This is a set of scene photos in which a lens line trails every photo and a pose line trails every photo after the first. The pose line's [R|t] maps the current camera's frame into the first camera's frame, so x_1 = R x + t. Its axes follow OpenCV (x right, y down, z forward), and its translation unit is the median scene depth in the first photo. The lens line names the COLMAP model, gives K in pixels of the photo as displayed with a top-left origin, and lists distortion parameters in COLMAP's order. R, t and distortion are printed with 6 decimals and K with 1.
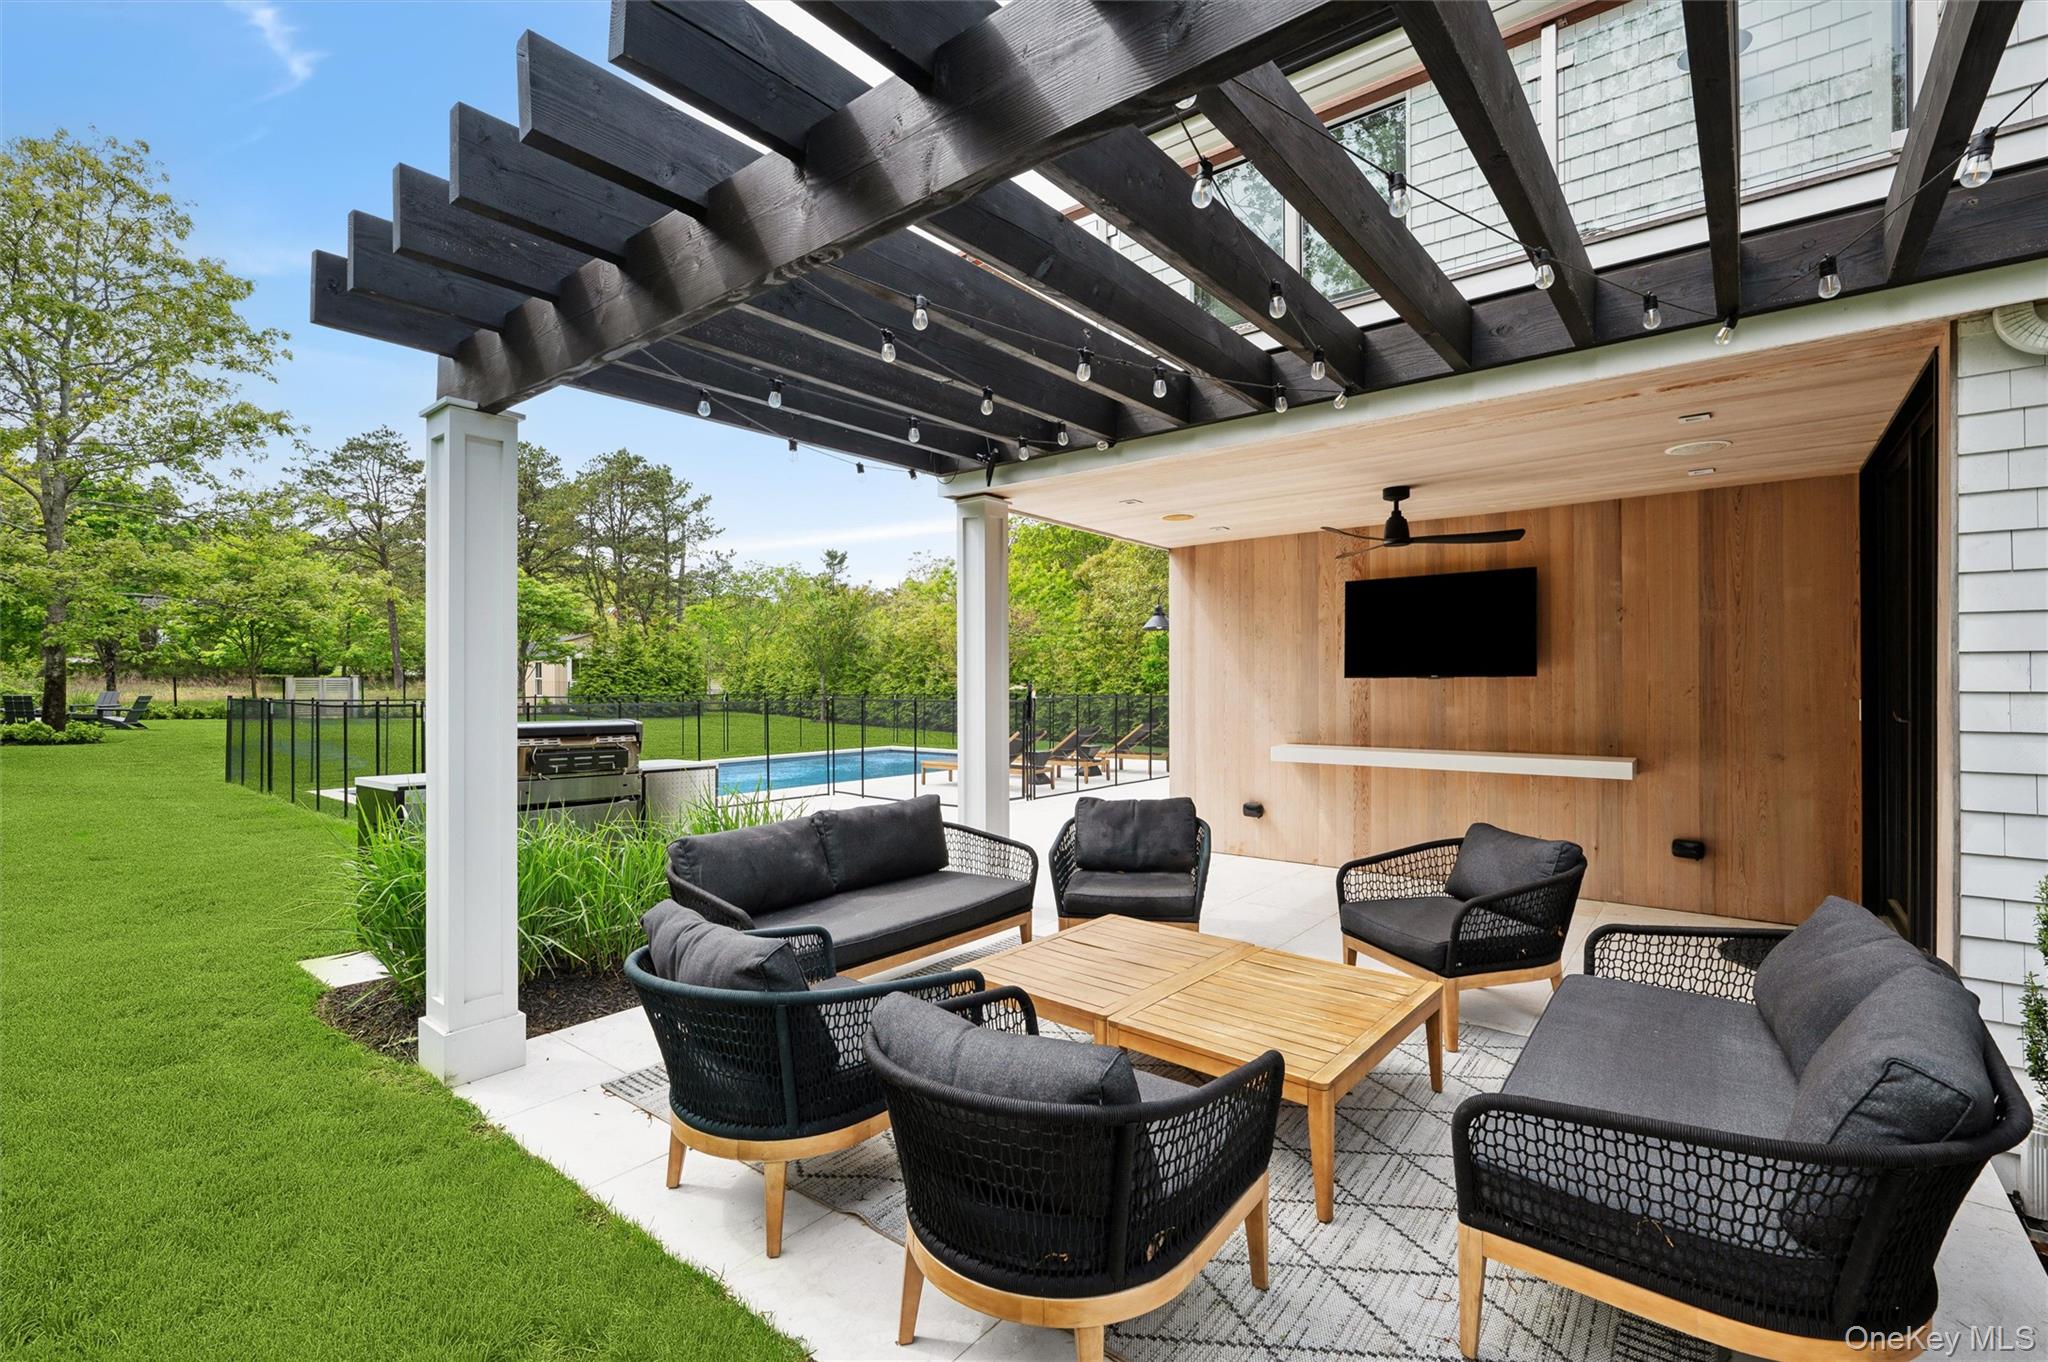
lens RADIAL K [[891.7, 0, 1020.7], [0, 891.7, 683.5], [0, 0, 1]] dist [0.000478, -0.000347]
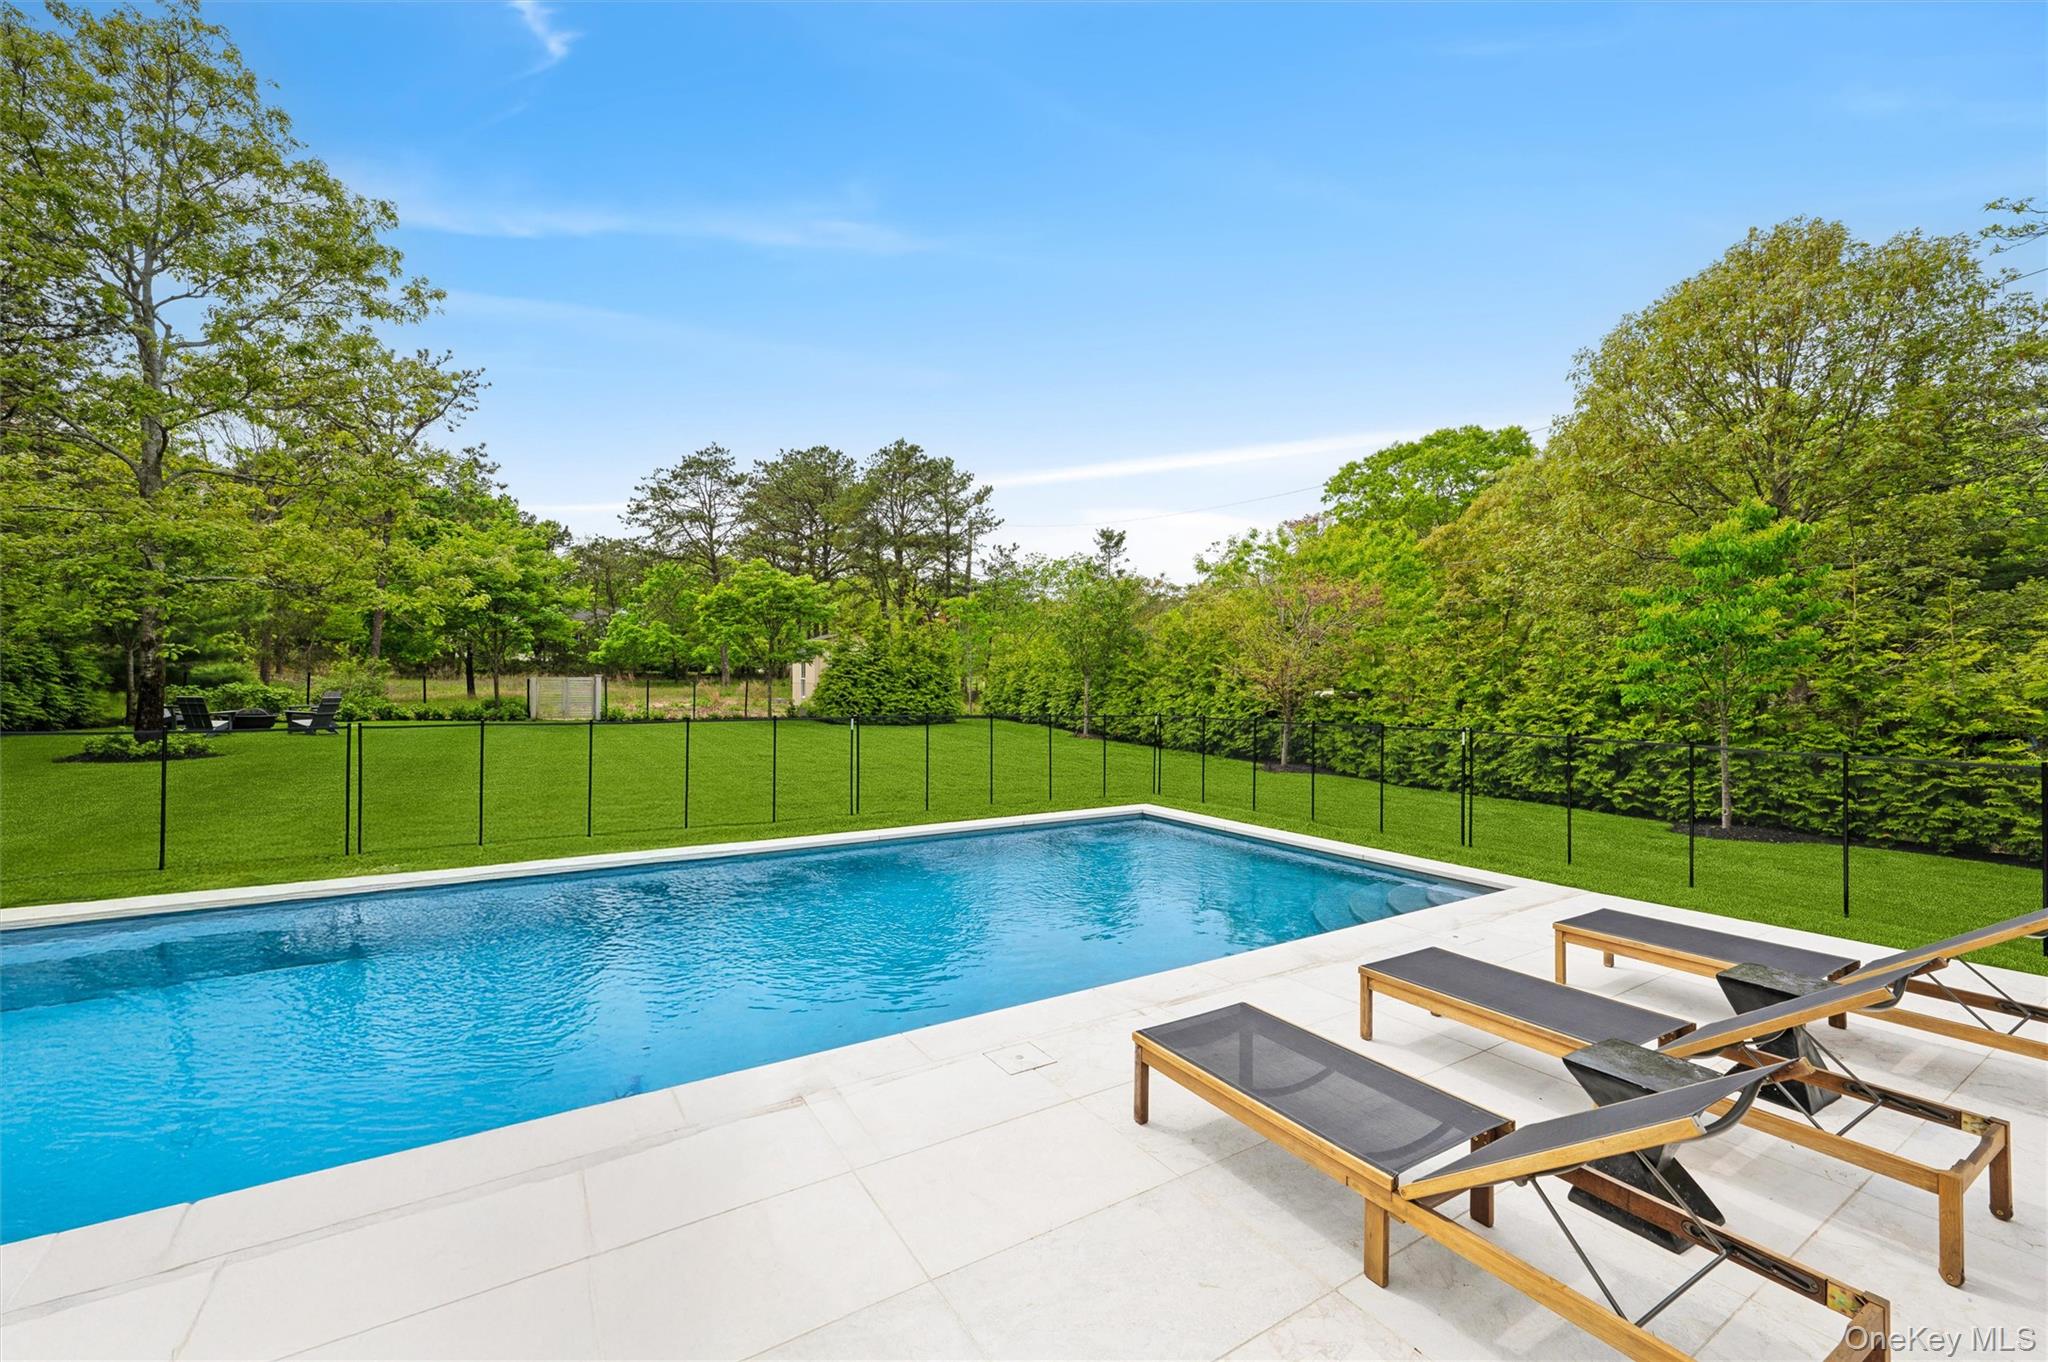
lens RADIAL K [[838.8, 0, 1019.7], [0, 838.8, 674.6], [0, 0, 1]] dist [0.002134, 0.000502]
pose [[0.939634, 0.008003, -0.342089, -0.016991], [-0.011021, 0.999916, -0.006881, -0.006047], [0.342005, 0.010236, 0.939643, 0.228523]]
